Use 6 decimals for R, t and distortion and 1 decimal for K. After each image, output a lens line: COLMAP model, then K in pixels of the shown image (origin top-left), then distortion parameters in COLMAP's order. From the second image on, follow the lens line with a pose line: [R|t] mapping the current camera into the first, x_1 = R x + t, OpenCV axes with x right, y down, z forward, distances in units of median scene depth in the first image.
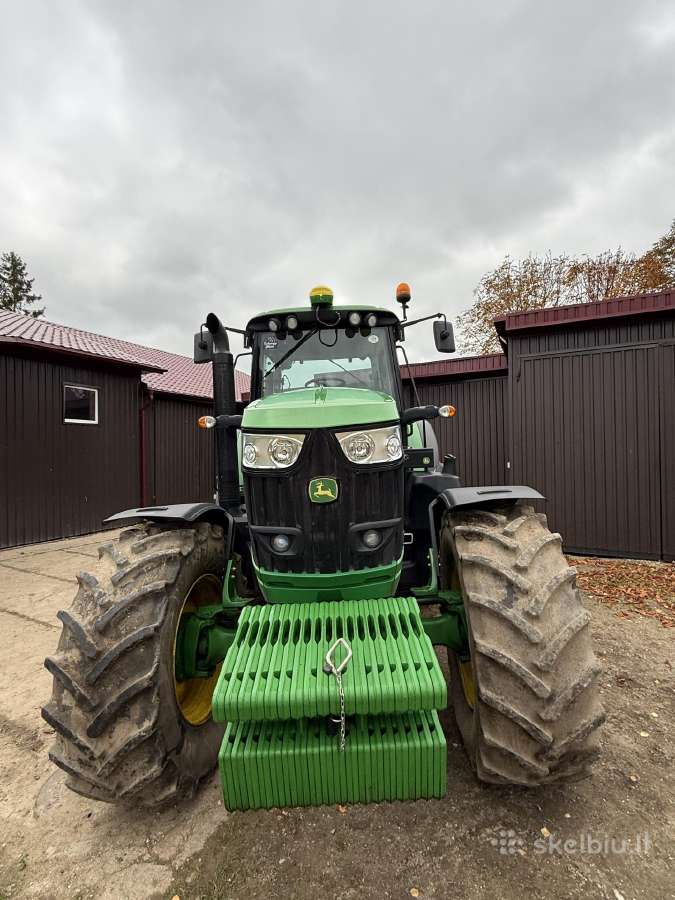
lens RADIAL K [[413.0, 0, 335.4], [0, 413.0, 454.5], [0, 0, 1]] dist [0.001362, 0.000047]
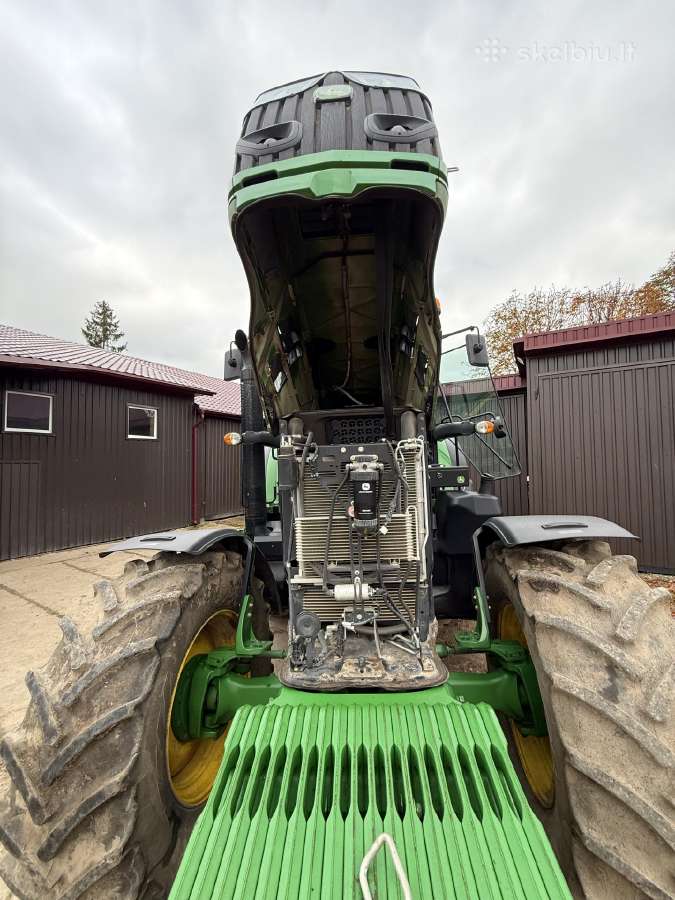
lens RADIAL K [[361.5, 0, 339.0], [0, 361.5, 446.2], [0, 0, 1]] dist [-0.001259, -0.000041]
pose [[0.998114, 0.000041, -0.061395, -0.011504], [-0.003336, 0.998558, -0.053582, -0.026956], [0.061304, 0.053686, 0.996674, 0.271001]]
